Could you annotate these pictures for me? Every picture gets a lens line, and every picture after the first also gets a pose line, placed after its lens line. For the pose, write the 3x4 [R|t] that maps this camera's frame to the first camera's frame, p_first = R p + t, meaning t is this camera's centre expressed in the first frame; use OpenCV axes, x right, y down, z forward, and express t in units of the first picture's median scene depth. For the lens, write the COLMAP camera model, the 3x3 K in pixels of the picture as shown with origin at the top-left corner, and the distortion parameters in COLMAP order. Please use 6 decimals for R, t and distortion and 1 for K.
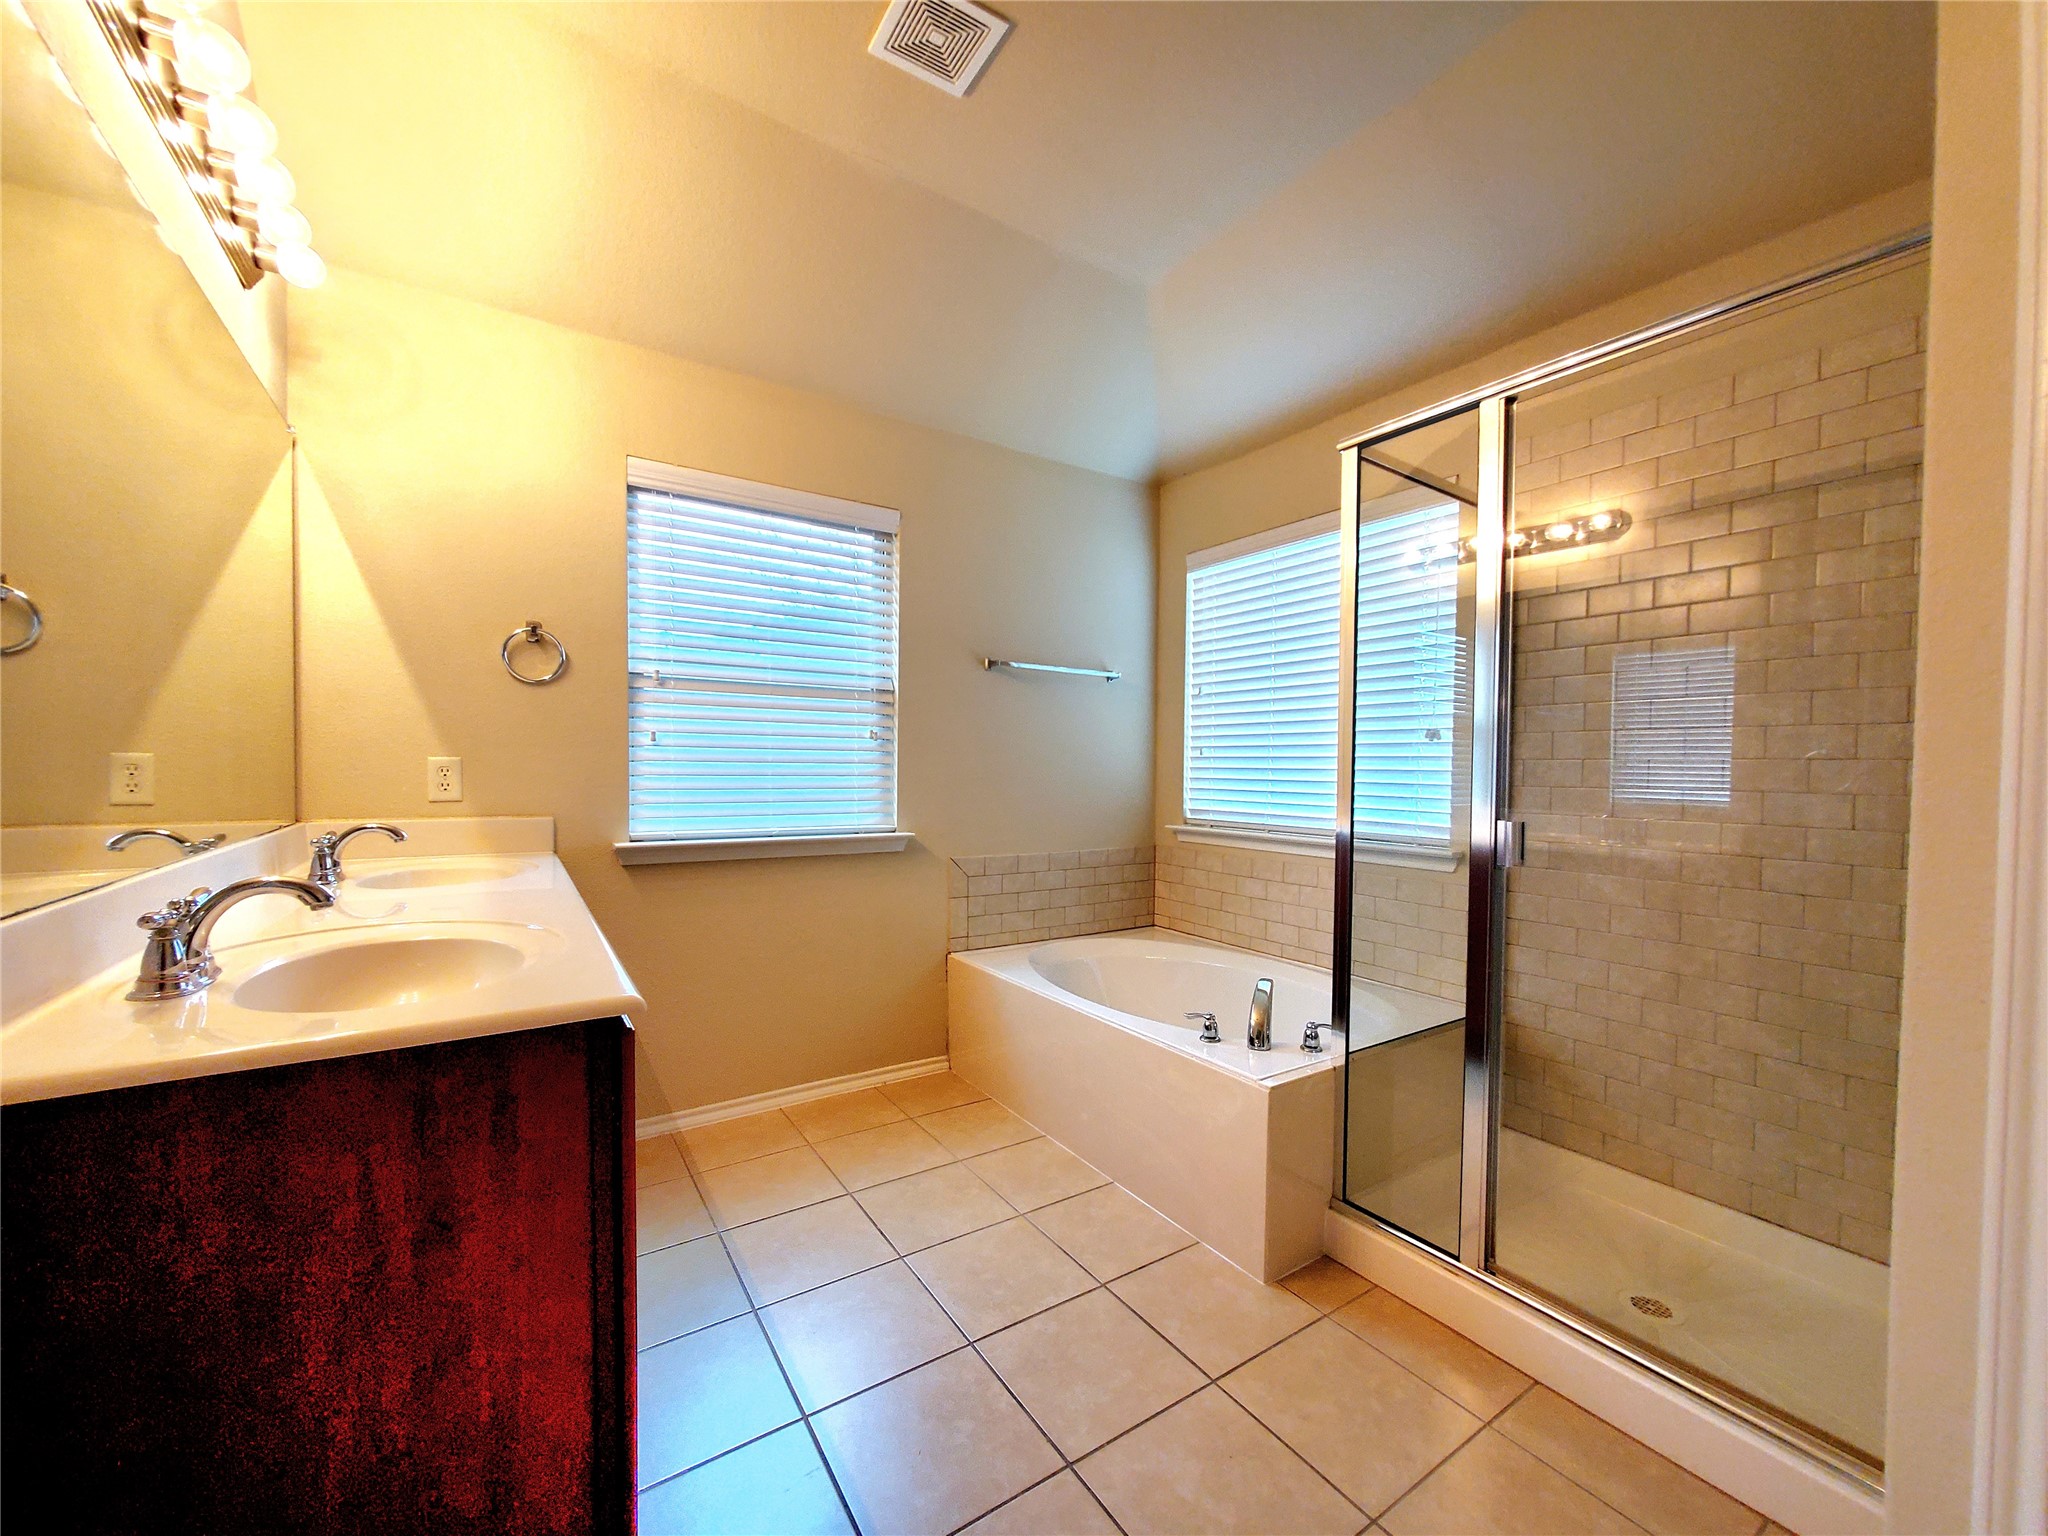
lens RADIAL K [[805.3, 0, 1036.8], [0, 805.3, 795.5], [0, 0, 1]] dist [0.001664, -0.000137]
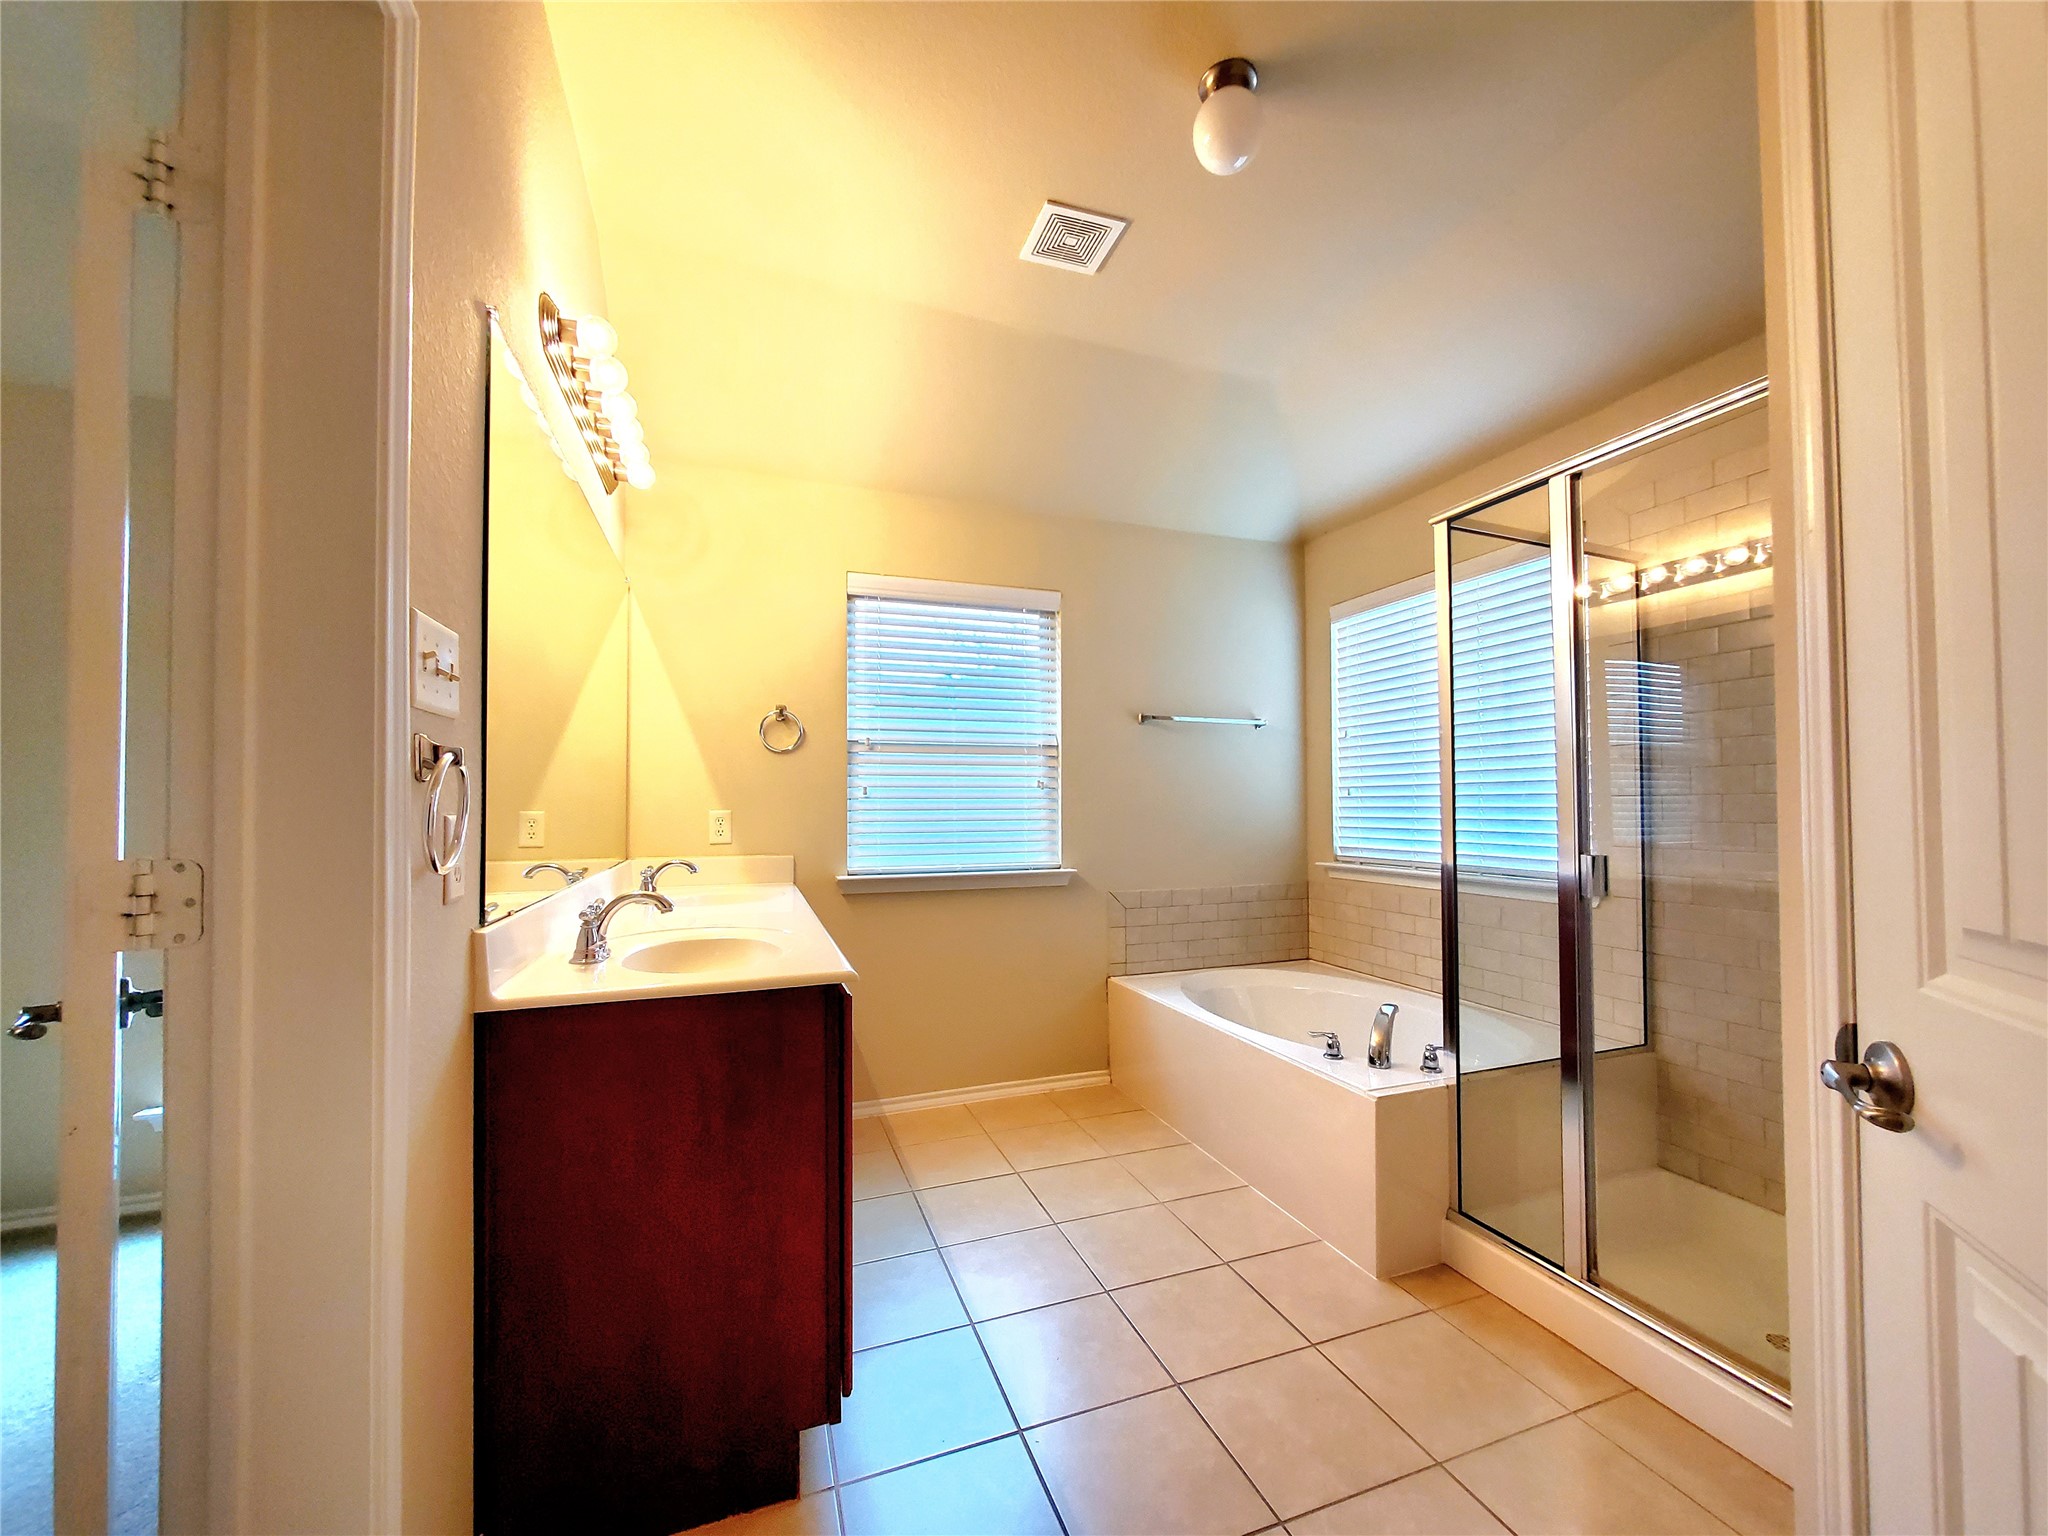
lens RADIAL K [[805.3, 0, 1036.8], [0, 805.3, 795.5], [0, 0, 1]] dist [0.001664, -0.000137]
pose [[0.971895, -0.020690, -0.234506, 0.083506], [0.009053, 0.998678, -0.050591, -0.000450], [0.235242, 0.047046, 0.970797, -0.166340]]
